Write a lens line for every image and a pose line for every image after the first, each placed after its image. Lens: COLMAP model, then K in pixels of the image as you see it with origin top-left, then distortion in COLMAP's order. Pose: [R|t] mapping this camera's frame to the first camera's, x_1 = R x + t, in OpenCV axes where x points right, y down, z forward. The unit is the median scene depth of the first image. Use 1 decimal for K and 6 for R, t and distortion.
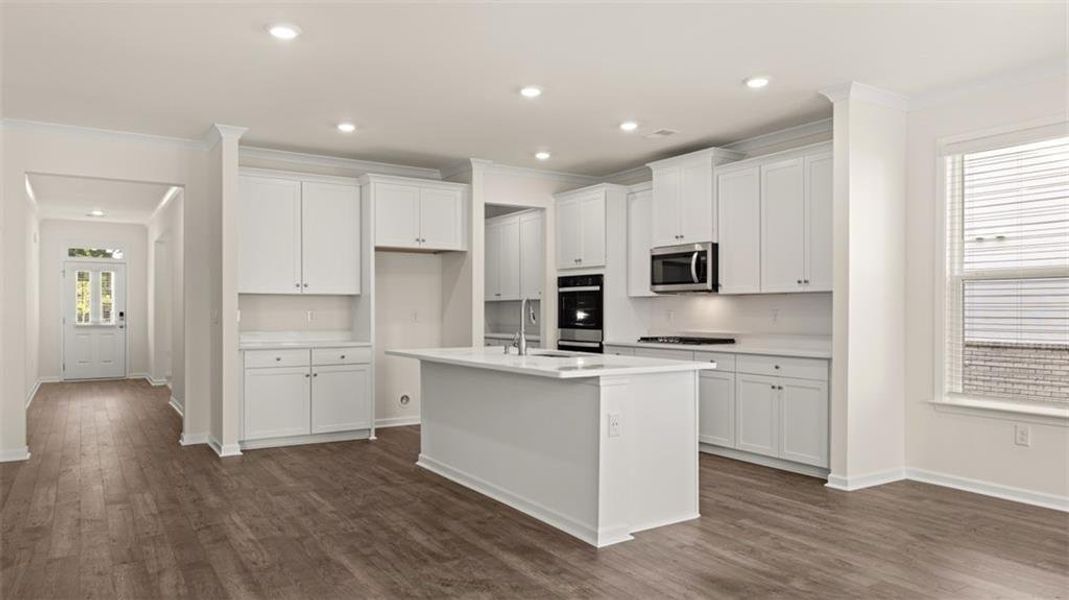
lens RADIAL K [[707.2, 0, 528.4], [0, 707.2, 303.9], [0, 0, 1]] dist [0.006597, -0.001319]
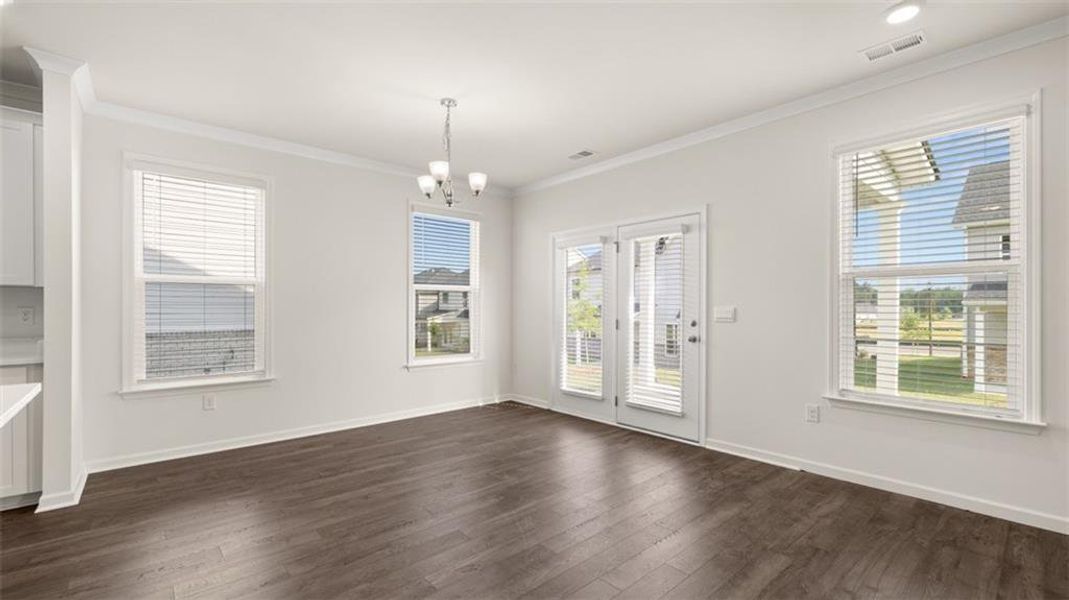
lens RADIAL K [[449.3, 0, 534.9], [0, 449.3, 306.2], [0, 0, 1]] dist [-0.001203, -0.000188]
pose [[-0.157978, 0.003949, 0.987435, -0.163288], [-0.007001, 0.999962, -0.005120, 0.004147], [-0.987418, -0.007721, -0.157945, 0.378140]]
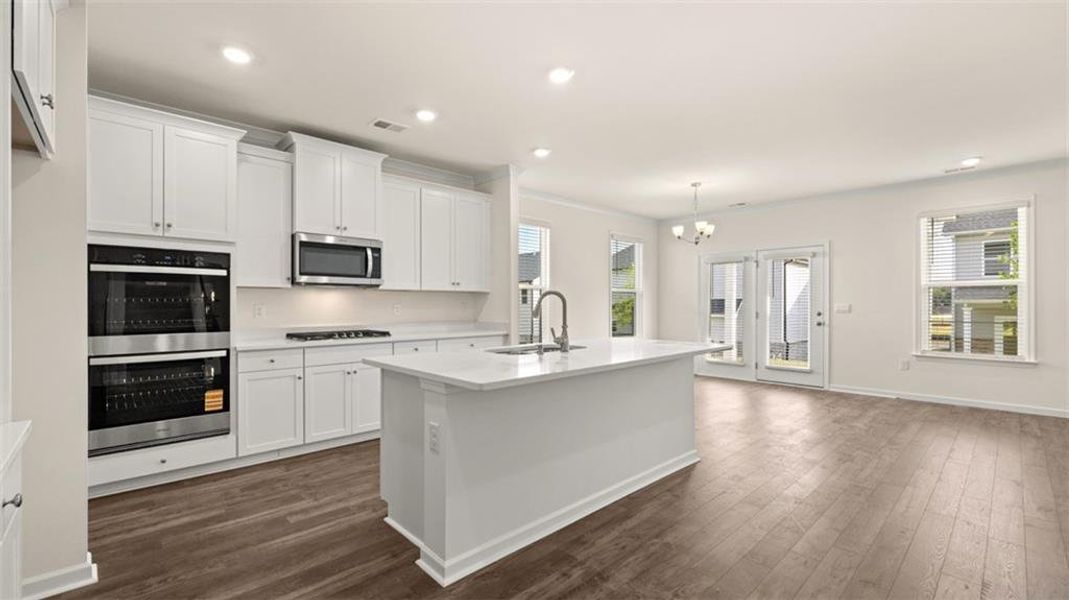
lens RADIAL K [[449.3, 0, 532.4], [0, 449.3, 302.3], [0, 0, 1]] dist [-0.001203, -0.000188]
pose [[-0.185926, 0.005336, 0.982549, -0.453176], [-0.007592, 0.999948, -0.006867, 0.009287], [-0.982534, -0.008736, -0.185876, 0.888356]]
